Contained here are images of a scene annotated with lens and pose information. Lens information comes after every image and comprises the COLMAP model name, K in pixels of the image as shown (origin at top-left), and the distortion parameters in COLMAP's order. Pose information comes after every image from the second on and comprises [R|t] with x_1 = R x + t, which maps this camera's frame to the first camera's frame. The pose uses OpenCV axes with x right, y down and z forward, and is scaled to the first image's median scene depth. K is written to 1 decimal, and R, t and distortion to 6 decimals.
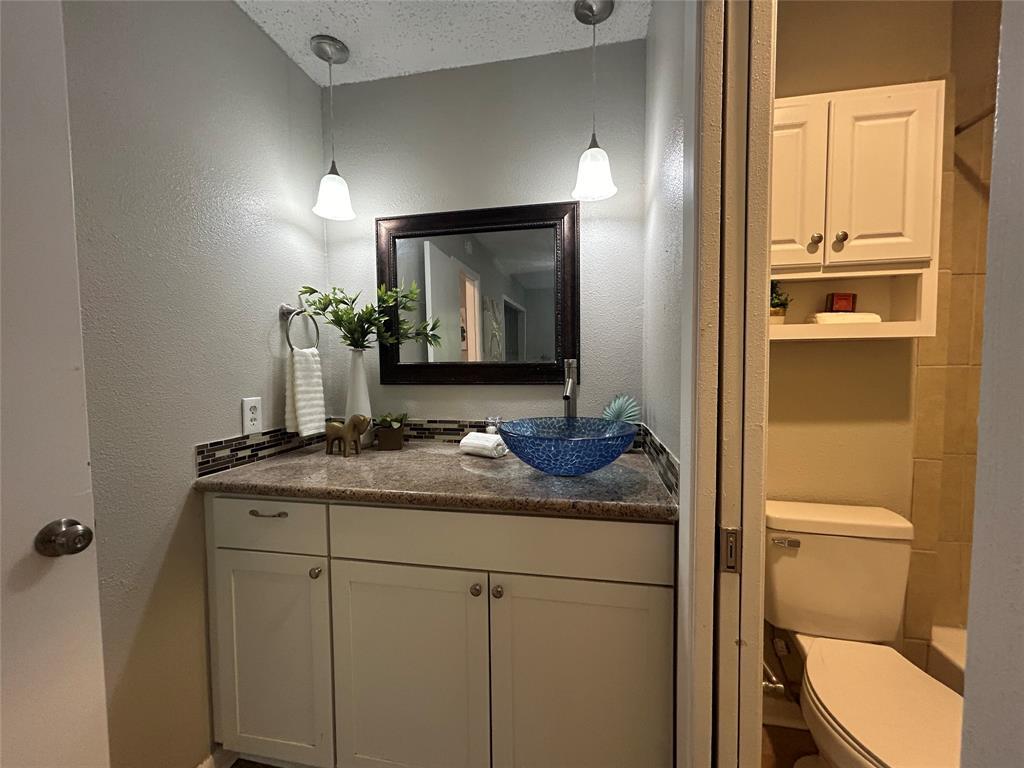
lens RADIAL K [[411.6, 0, 512.8], [0, 411.6, 385.2], [0, 0, 1]] dist [-0.003121, 0.001318]
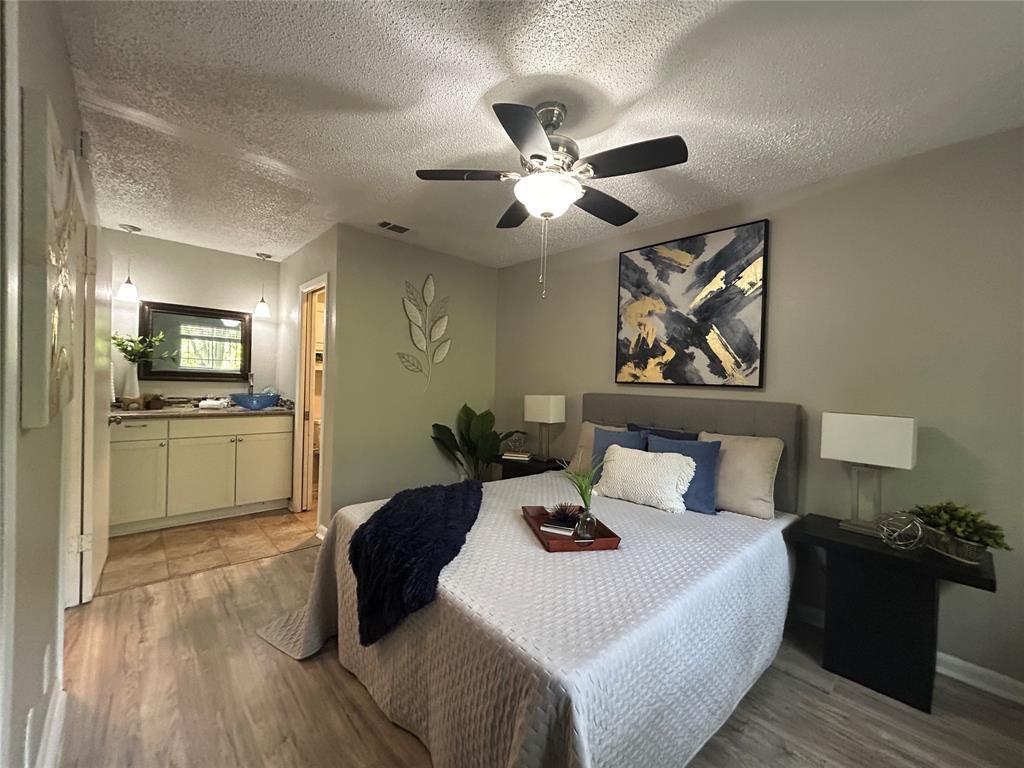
lens RADIAL K [[411.6, 0, 513.9], [0, 411.6, 386.5], [0, 0, 1]] dist [-0.003121, 0.001318]
pose [[0.584840, 0.017657, 0.810957, -1.087745], [0.003445, 0.999700, -0.024250, 0.105045], [-0.811142, 0.016976, 0.584603, -2.095066]]
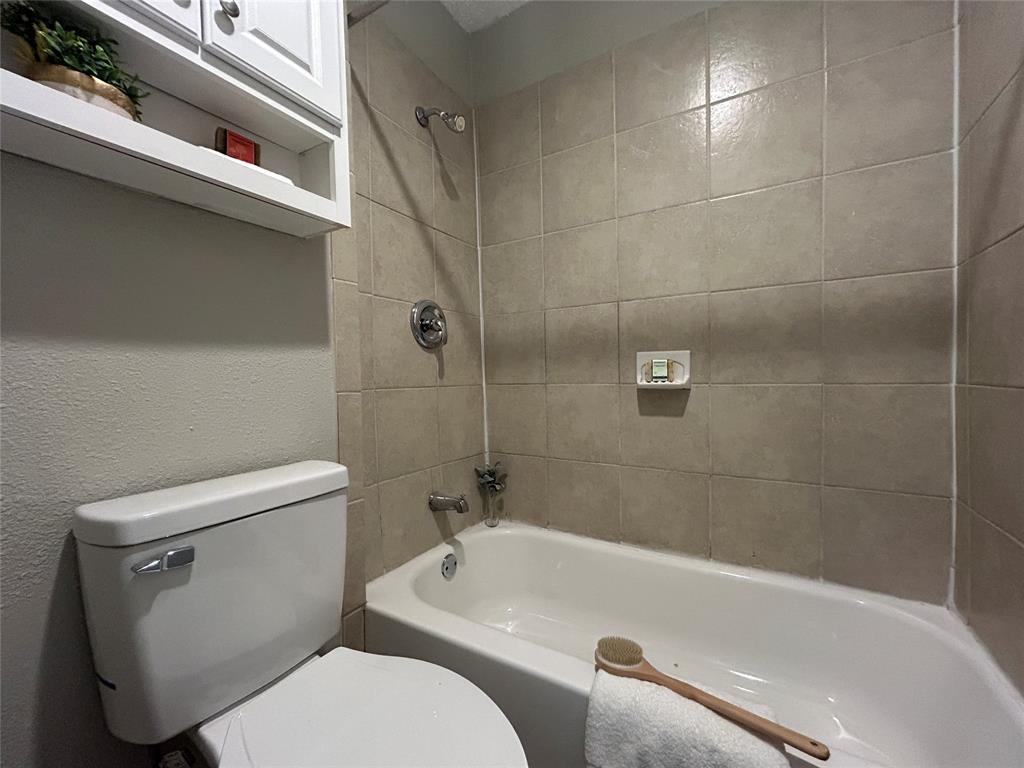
lens RADIAL K [[411.6, 0, 507.9], [0, 411.6, 384.5], [0, 0, 1]] dist [-0.003121, 0.001318]
pose [[0.340113, -0.025030, 0.940051, 0.301196], [0.066891, 0.997757, 0.002365, 0.170522], [-0.938002, 0.062077, 0.341025, 0.373457]]
